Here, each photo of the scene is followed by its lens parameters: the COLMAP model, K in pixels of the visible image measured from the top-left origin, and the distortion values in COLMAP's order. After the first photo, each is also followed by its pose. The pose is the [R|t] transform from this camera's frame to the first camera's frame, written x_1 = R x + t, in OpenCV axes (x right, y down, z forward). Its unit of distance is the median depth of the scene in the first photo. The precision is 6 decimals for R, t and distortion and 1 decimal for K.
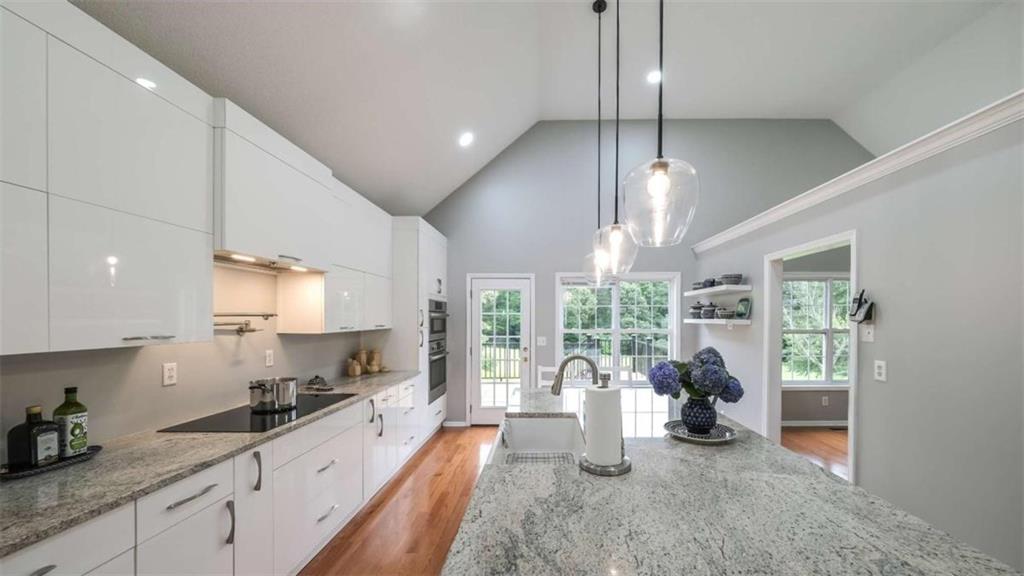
lens RADIAL K [[368.7, 0, 544.7], [0, 368.7, 316.0], [0, 0, 1]] dist [0.000121, 0.000280]
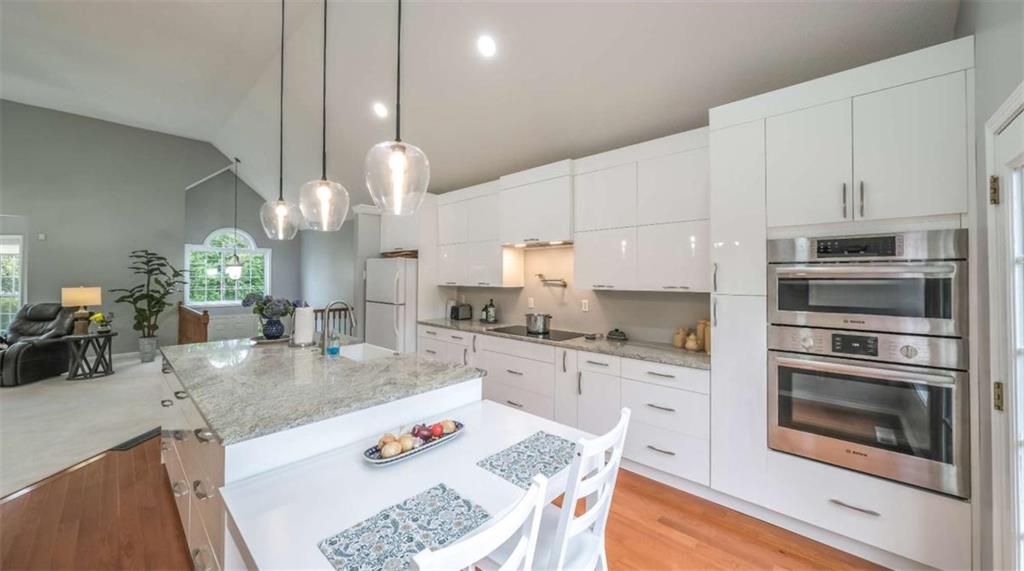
lens RADIAL K [[368.7, 0, 513.9], [0, 368.7, 278.9], [0, 0, 1]] dist [0.000121, 0.000280]
pose [[-0.671404, -0.003951, -0.741081, 0.501849], [-0.001383, 0.999991, -0.004079, 0.019623], [0.741090, -0.001714, -0.671403, 1.827956]]
